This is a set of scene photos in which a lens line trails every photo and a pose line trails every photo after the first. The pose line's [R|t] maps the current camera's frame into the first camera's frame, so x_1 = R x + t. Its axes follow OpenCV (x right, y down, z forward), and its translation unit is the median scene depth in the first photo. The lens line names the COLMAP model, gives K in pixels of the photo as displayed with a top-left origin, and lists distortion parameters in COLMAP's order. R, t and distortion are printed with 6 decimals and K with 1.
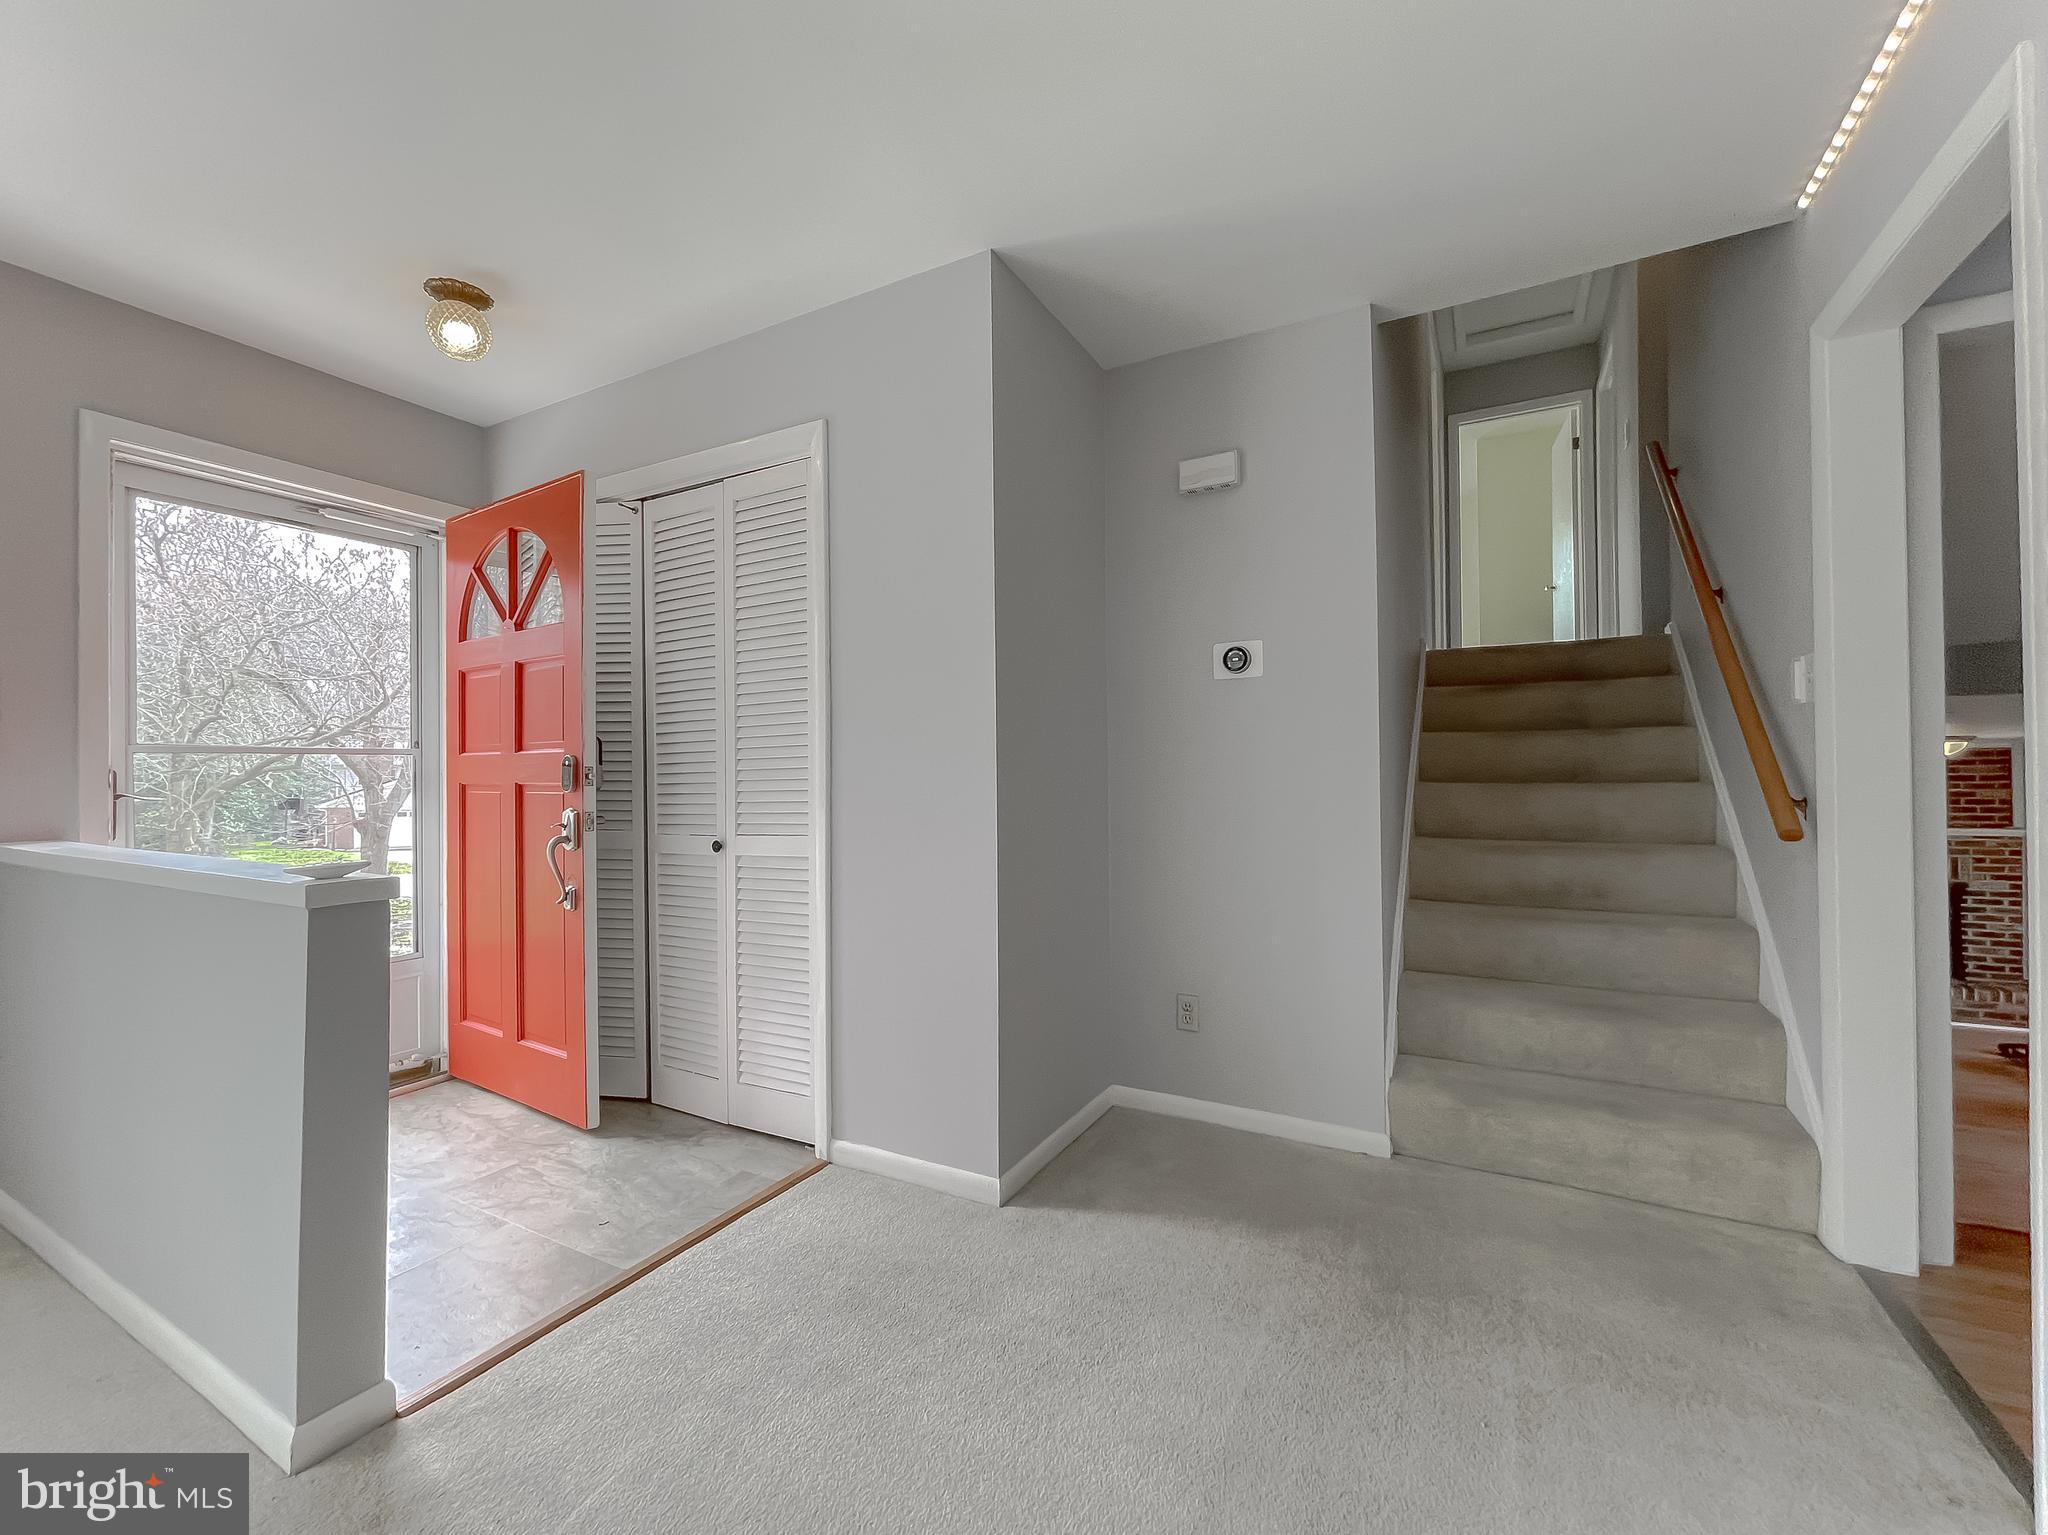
lens RADIAL K [[845.3, 0, 1031.9], [0, 845.3, 776.8], [0, 0, 1]] dist [-0.001271, -0.000327]
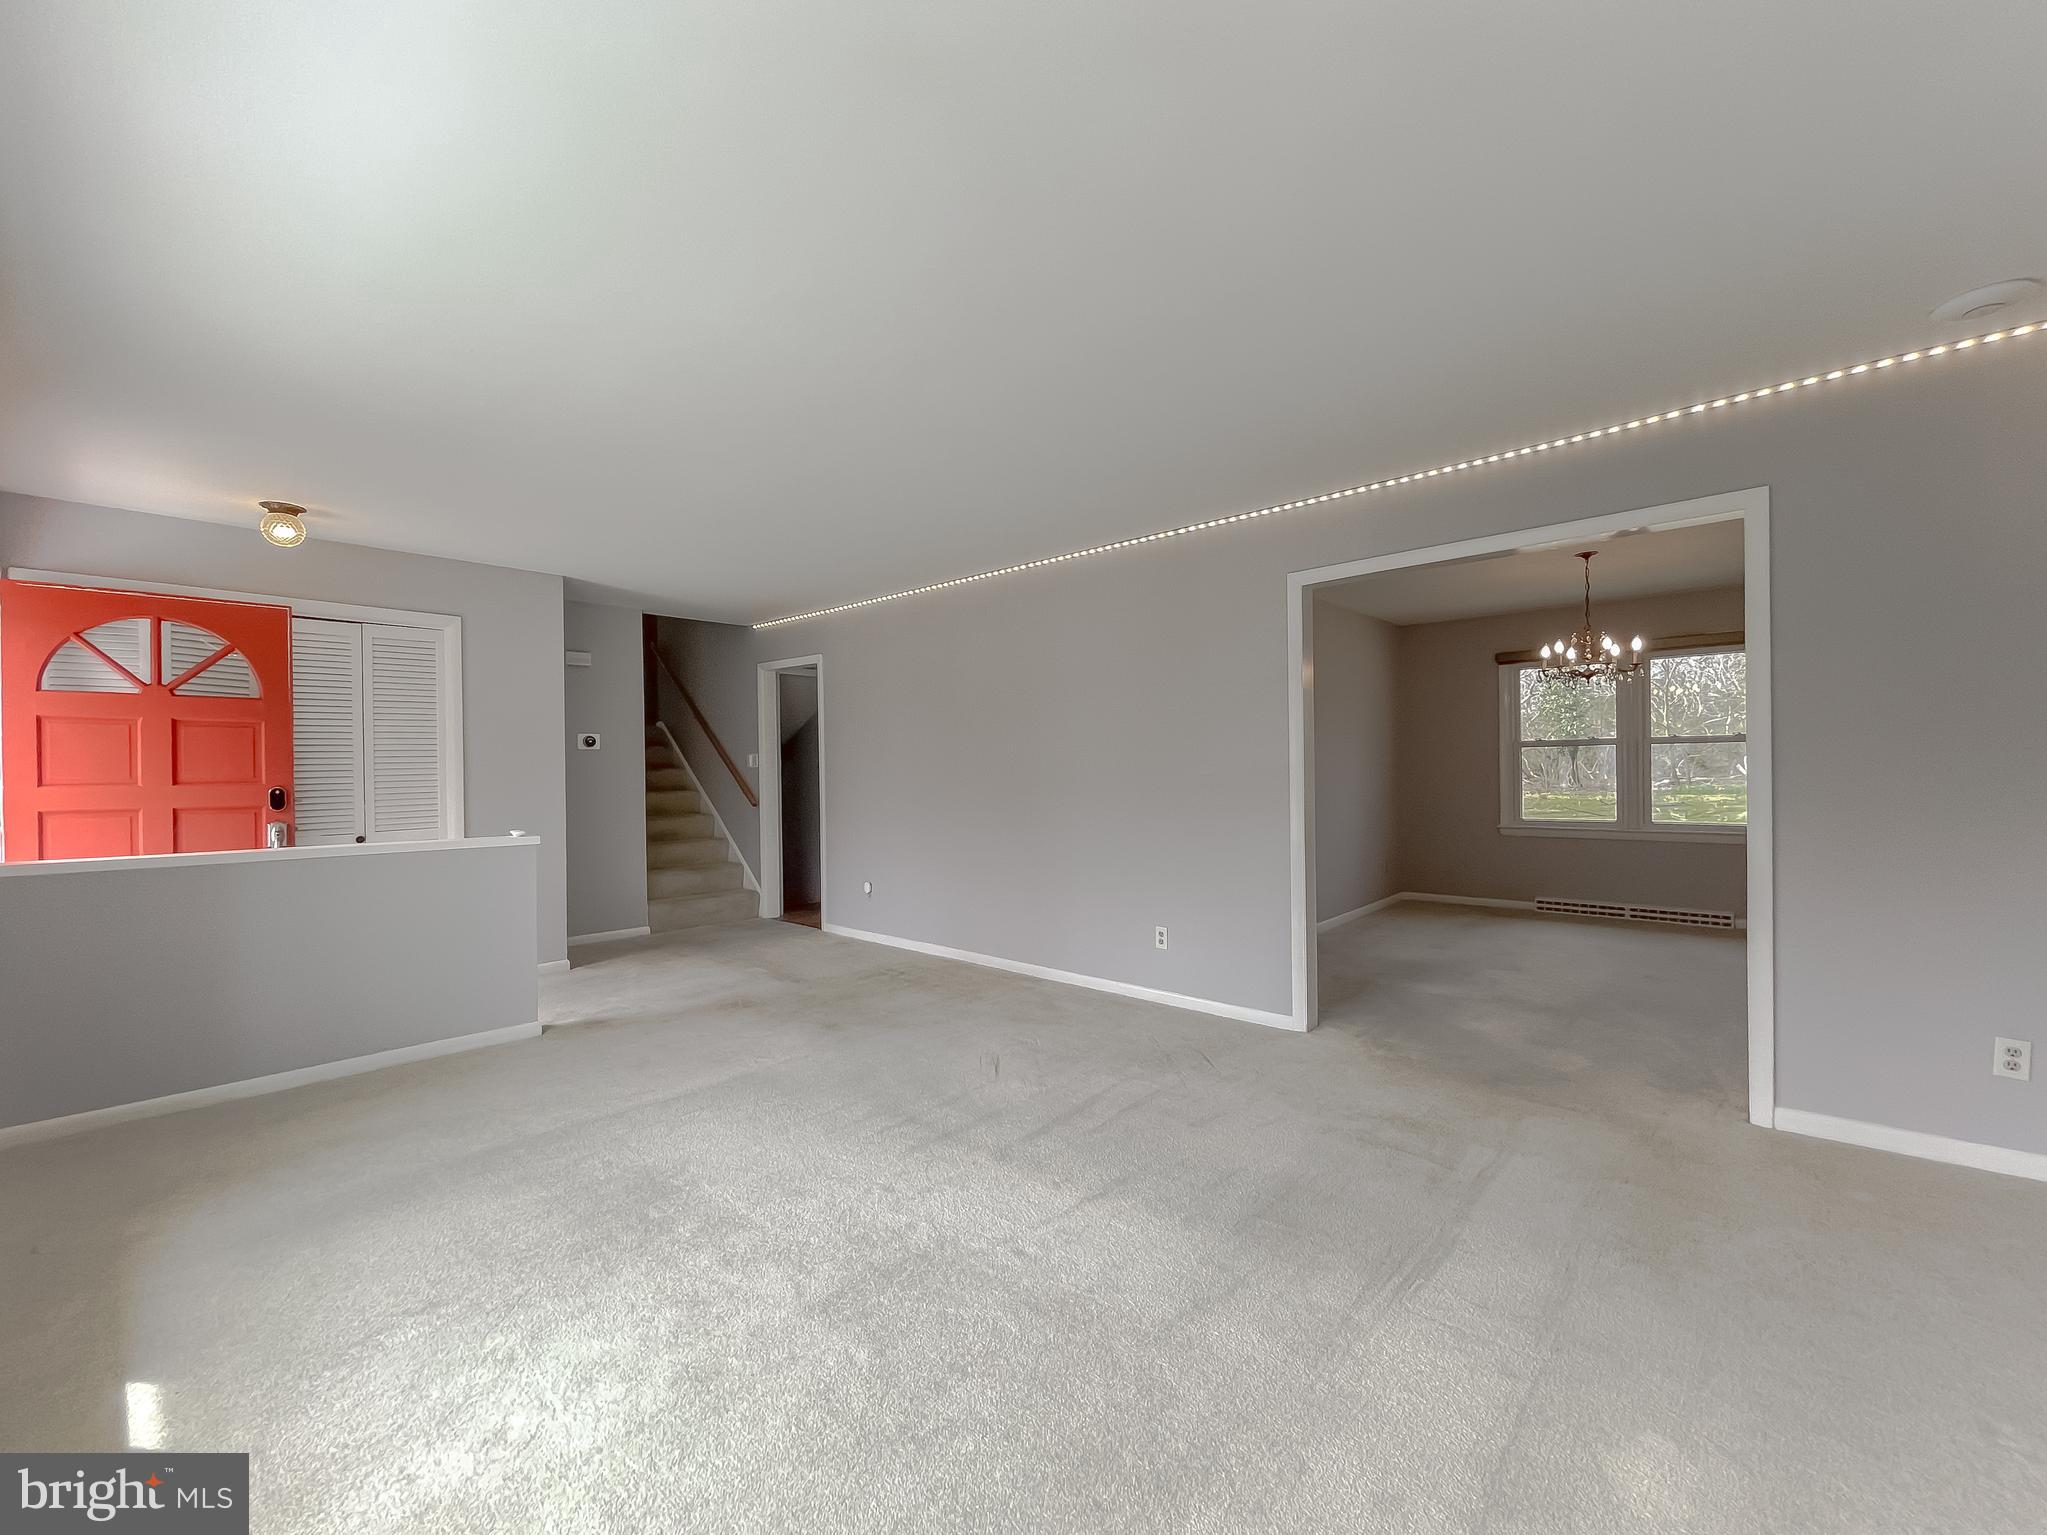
lens RADIAL K [[838.7, 0, 1016.8], [0, 838.7, 775.6], [0, 0, 1]] dist [0.000774, 0.000192]
pose [[0.233756, -0.002960, 0.972291, -3.003860], [0.006002, 0.999981, 0.001601, -0.073167], [-0.972277, 0.005462, 0.233769, -1.185681]]
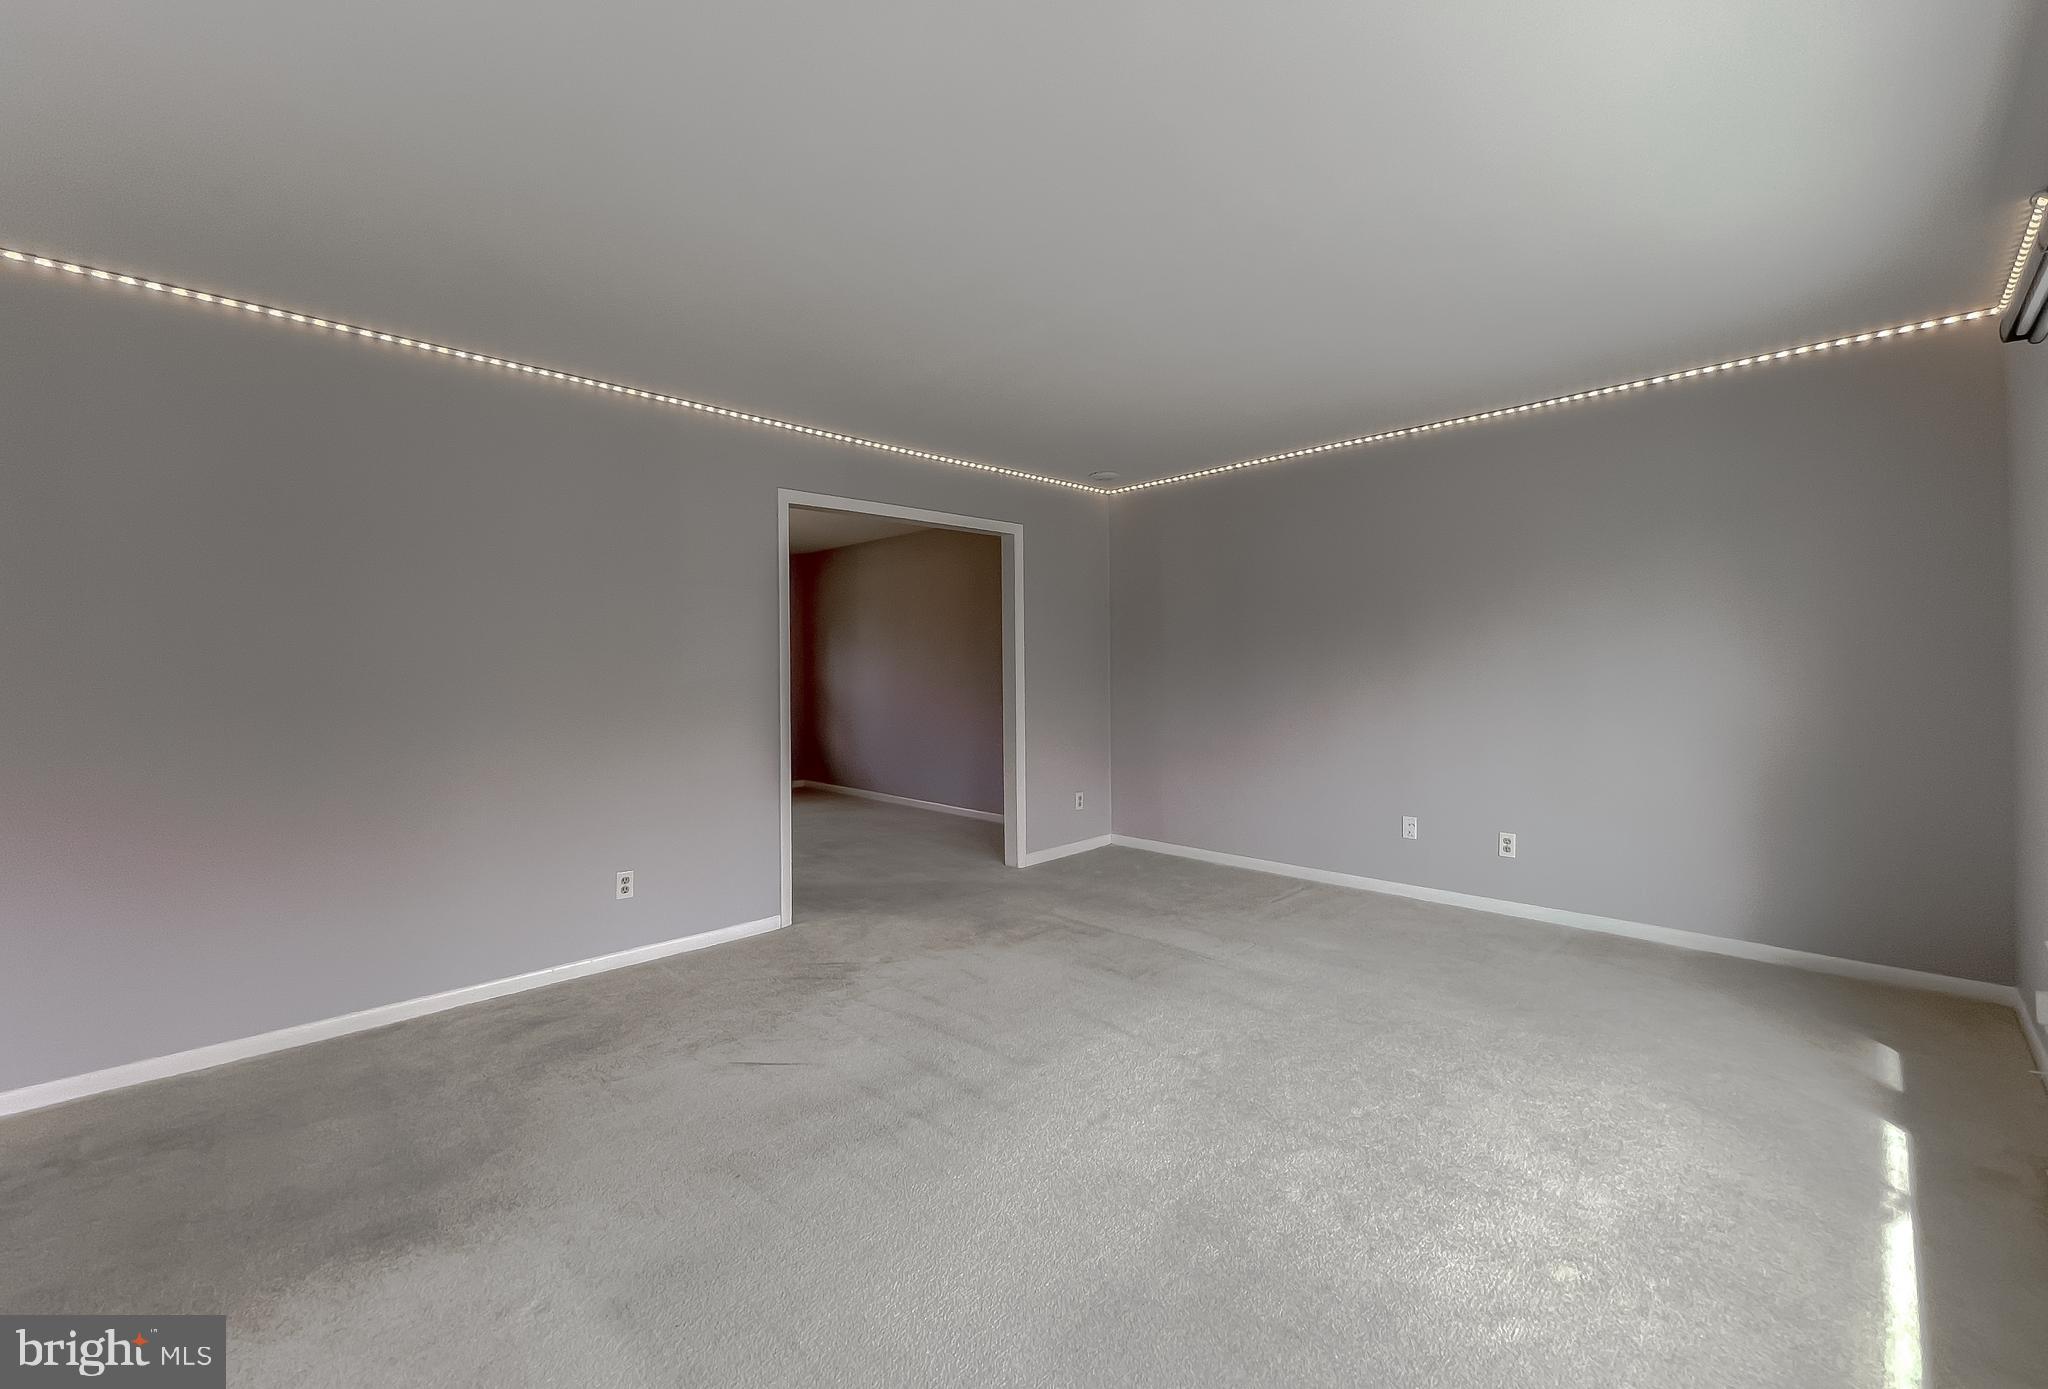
lens RADIAL K [[853.7, 0, 984.5], [0, 853.7, 685.8], [0, 0, 1]] dist [0.001384, 0.000040]
pose [[-0.953638, 0.009048, 0.300820, -1.746877], [0.014050, 0.999797, 0.014468, -0.084107], [-0.300627, 0.018024, -0.953571, 0.997858]]
